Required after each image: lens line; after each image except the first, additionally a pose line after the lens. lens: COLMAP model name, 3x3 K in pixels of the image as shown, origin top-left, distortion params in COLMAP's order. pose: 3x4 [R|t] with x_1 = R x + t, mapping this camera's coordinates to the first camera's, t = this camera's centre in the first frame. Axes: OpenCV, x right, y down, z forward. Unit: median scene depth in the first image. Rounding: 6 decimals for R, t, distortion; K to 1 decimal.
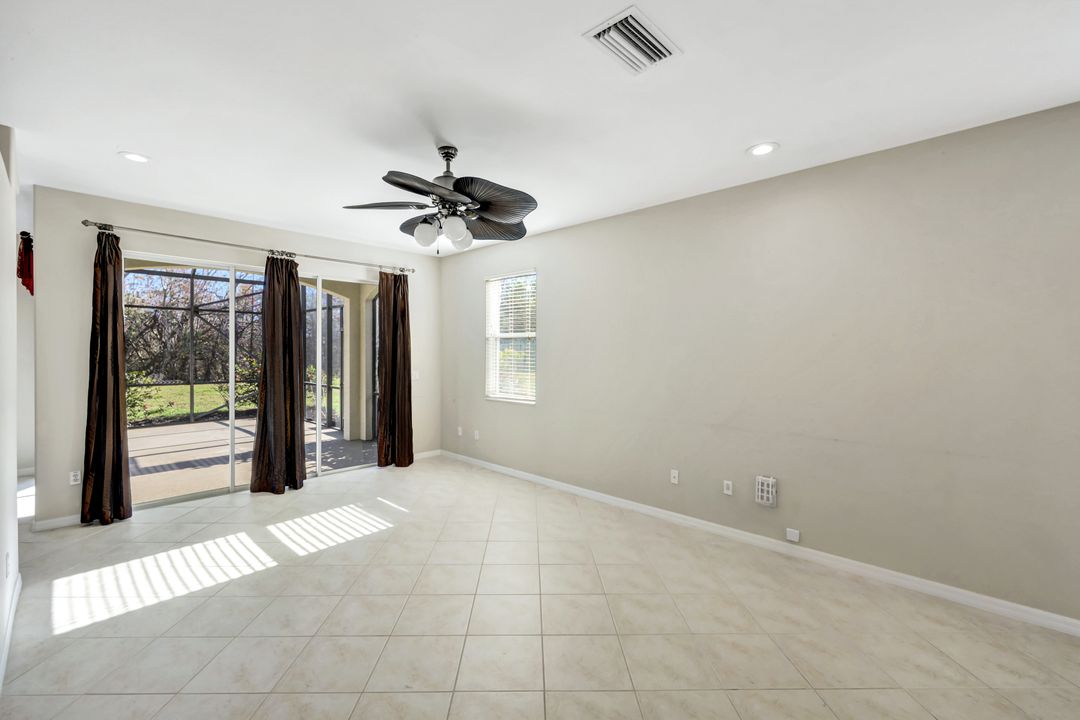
lens RADIAL K [[442.2, 0, 549.3], [0, 442.2, 352.5], [0, 0, 1]] dist [-0.001405, 0.000036]
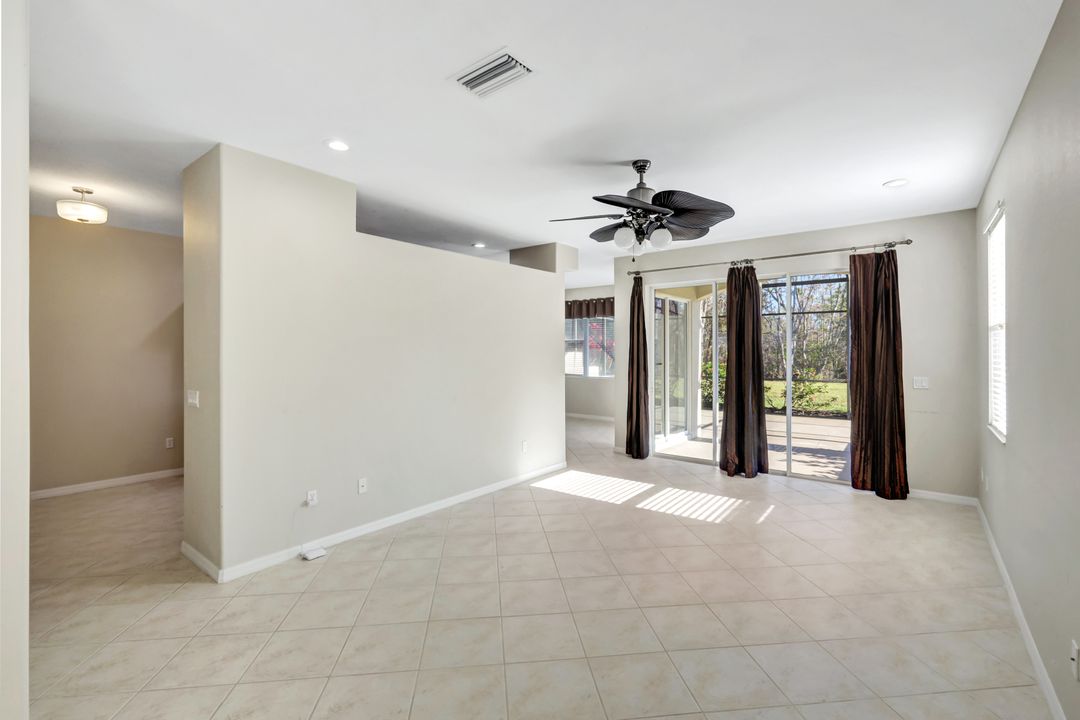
lens RADIAL K [[486.1, 0, 553.0], [0, 486.1, 353.6], [0, 0, 1]] dist [-0.001098, -0.000083]
pose [[0.102062, 0.003128, -0.994773, 0.579023], [-0.000614, 0.999995, 0.003081, 0.001681], [0.994778, 0.000296, 0.102063, 0.416284]]
